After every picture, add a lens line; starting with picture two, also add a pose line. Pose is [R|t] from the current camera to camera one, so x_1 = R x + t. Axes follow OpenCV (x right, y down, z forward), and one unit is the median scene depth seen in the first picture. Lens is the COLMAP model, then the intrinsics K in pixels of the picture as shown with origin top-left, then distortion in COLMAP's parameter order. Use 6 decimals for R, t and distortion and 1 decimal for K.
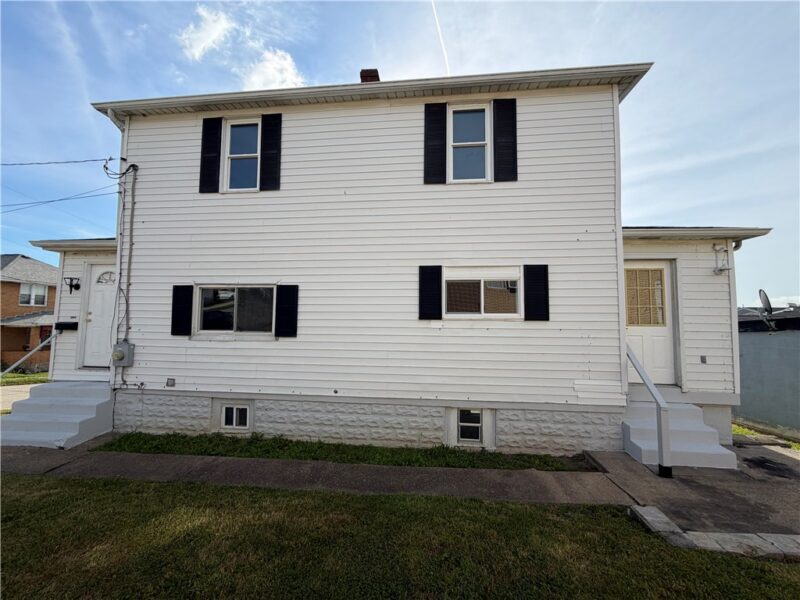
lens RADIAL K [[321.5, 0, 400.0], [0, 321.5, 300.0], [0, 0, 1]] dist [-0.000111, -0.000086]
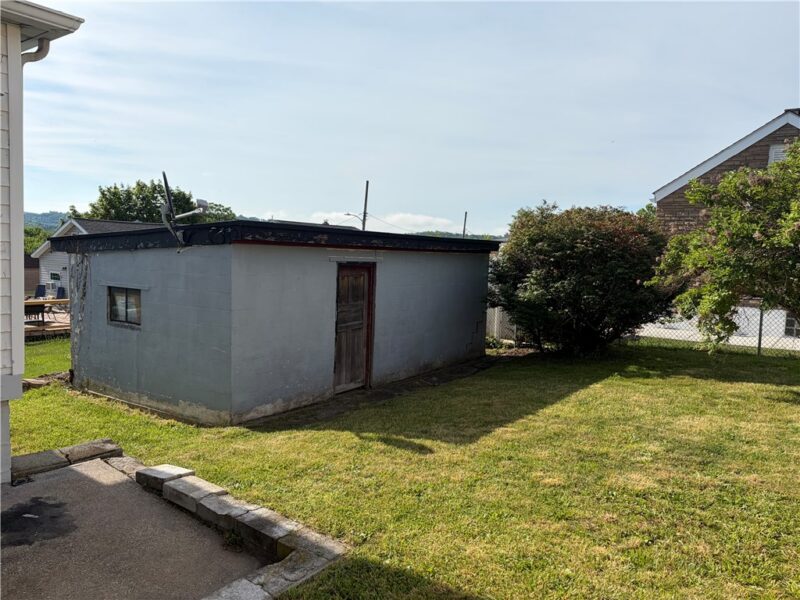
lens RADIAL K [[602.7, 0, 400.6], [0, 602.7, 305.2], [0, 0, 1]] dist [0.044838, -0.035732]
pose [[0.540080, -0.064868, 0.839110, 0.544928], [-0.088187, 0.987175, 0.133075, 0.023047], [-0.836980, -0.145870, 0.527433, 0.077861]]
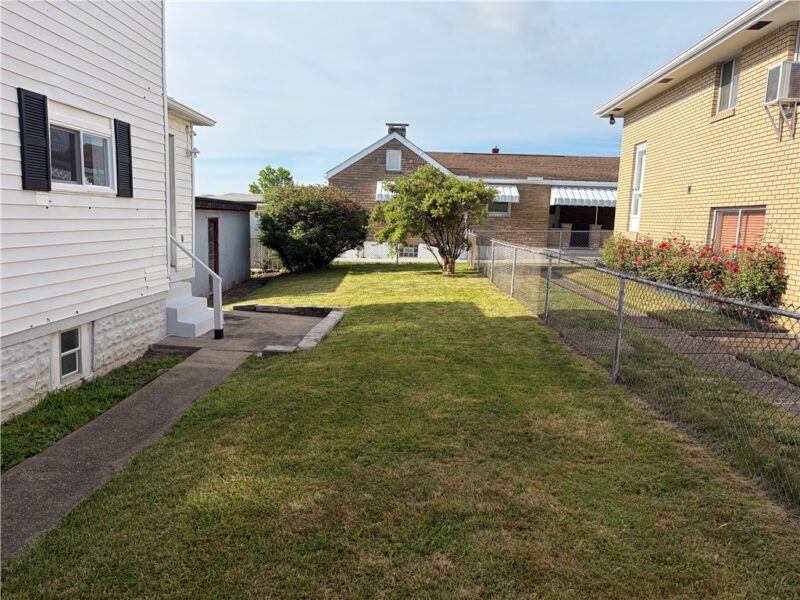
lens RADIAL K [[602.7, 0, 400.6], [0, 602.7, 305.2], [0, 0, 1]] dist [0.044838, -0.035732]
pose [[-0.073505, -0.153602, 0.985395, -0.999331], [-0.100272, 0.984199, 0.145936, 0.036390], [-0.992241, -0.088080, -0.087745, 0.412387]]
